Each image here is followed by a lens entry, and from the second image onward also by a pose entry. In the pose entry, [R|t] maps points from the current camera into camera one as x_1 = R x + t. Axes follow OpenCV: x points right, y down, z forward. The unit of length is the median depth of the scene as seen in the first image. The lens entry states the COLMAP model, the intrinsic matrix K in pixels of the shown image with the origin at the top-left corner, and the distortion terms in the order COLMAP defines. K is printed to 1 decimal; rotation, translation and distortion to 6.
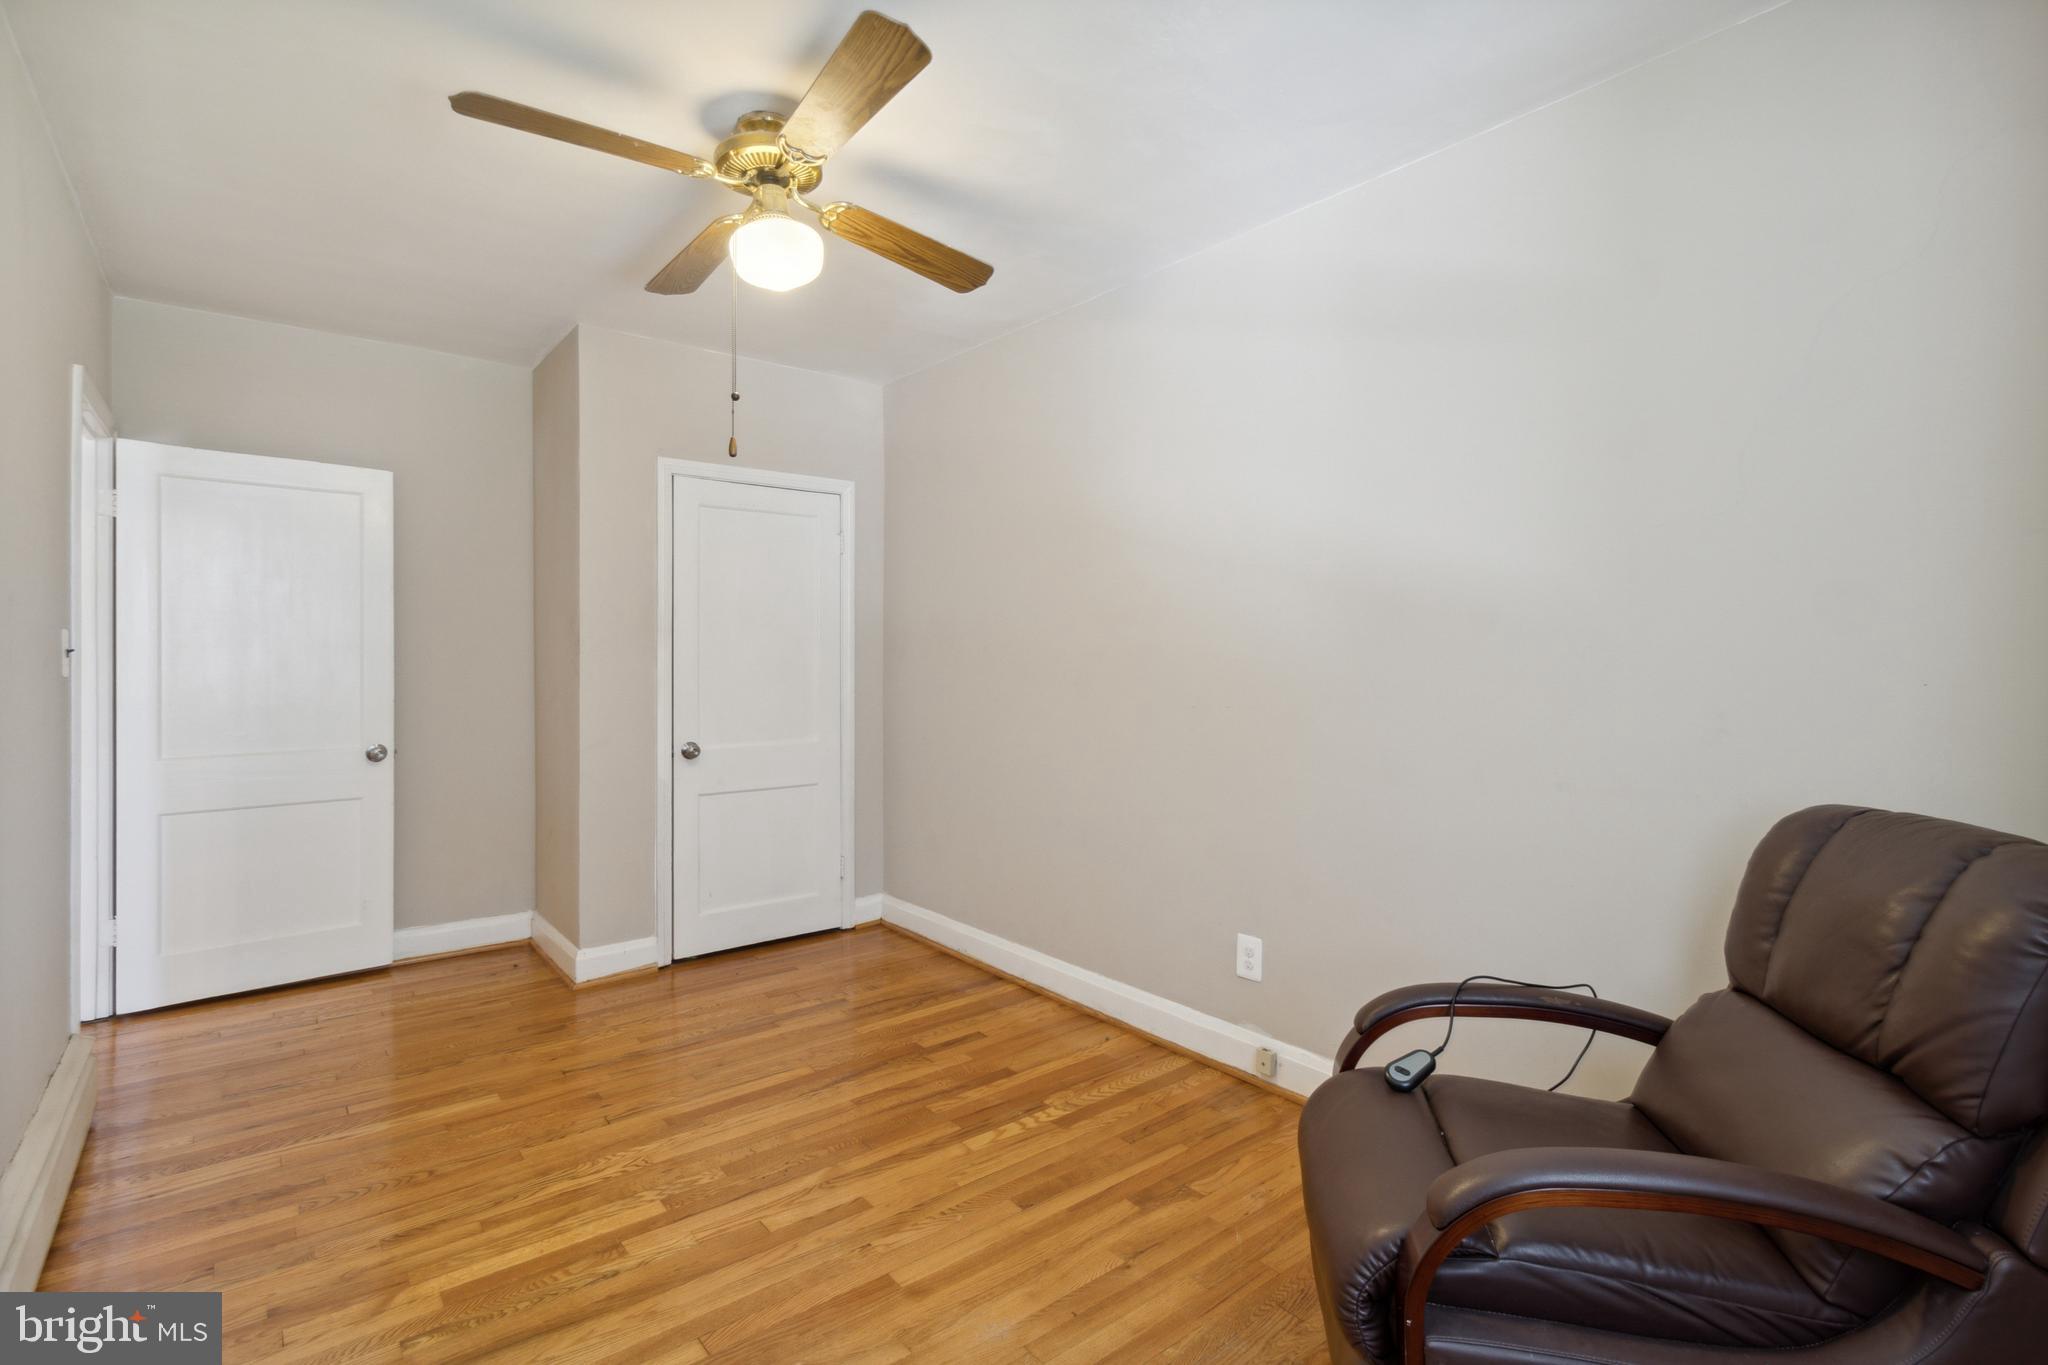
lens RADIAL K [[967.9, 0, 1027.9], [0, 967.9, 668.6], [0, 0, 1]] dist [-0.003318, 0.005033]
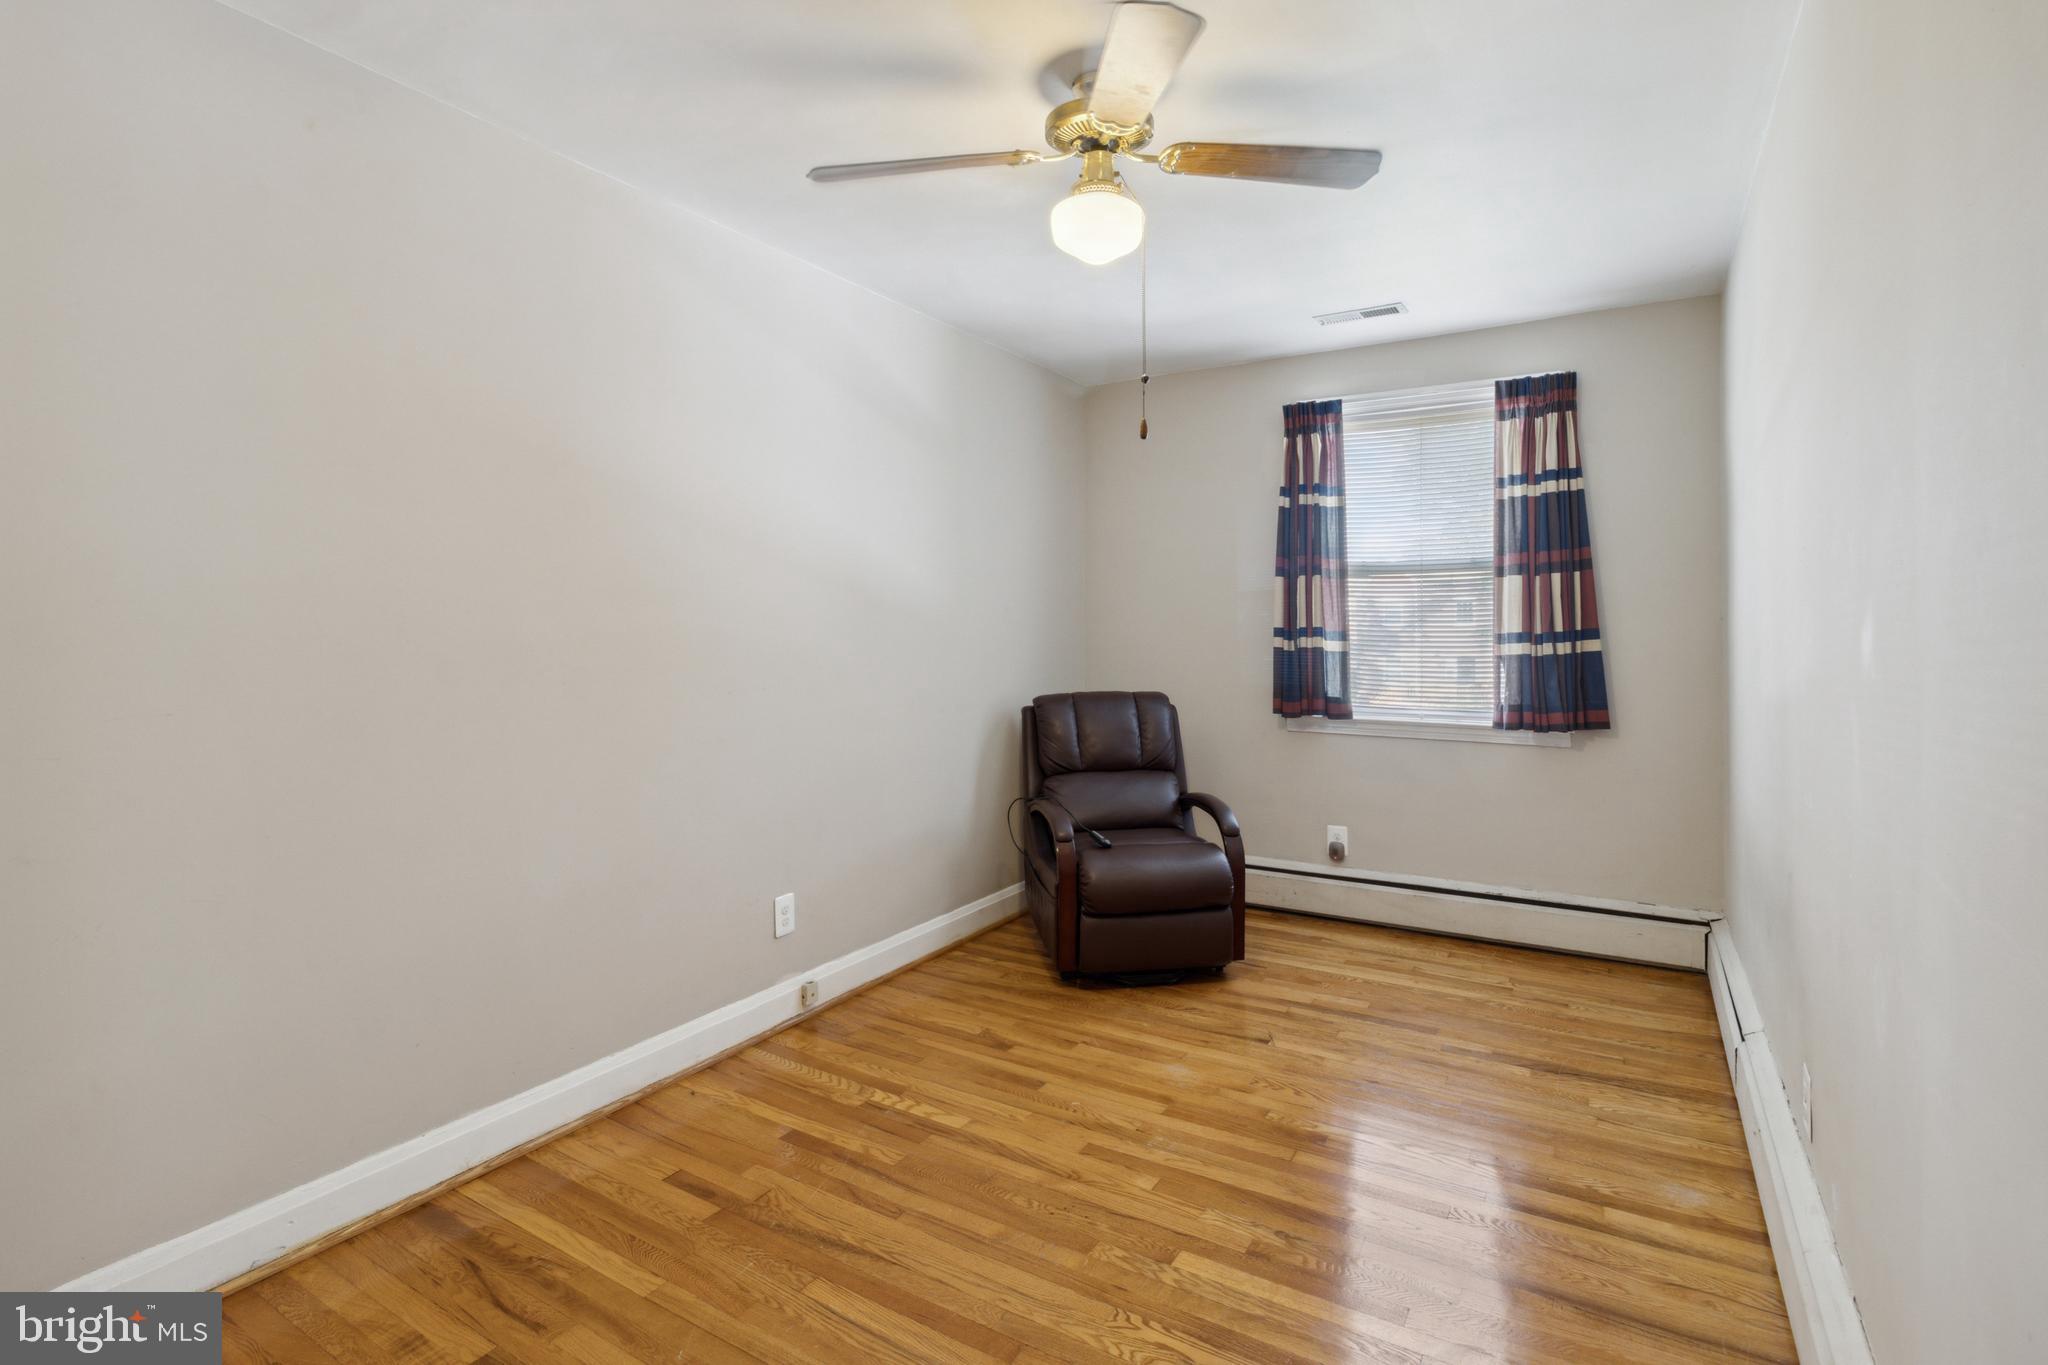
lens RADIAL K [[967.9, 0, 1057.8], [0, 967.9, 629.4], [0, 0, 1]] dist [-0.003318, 0.005033]
pose [[-0.348084, -0.002402, 0.937460, -0.973174], [0.015954, 0.999837, 0.008485, -0.034062], [-0.937328, 0.017910, -0.347989, 1.156850]]
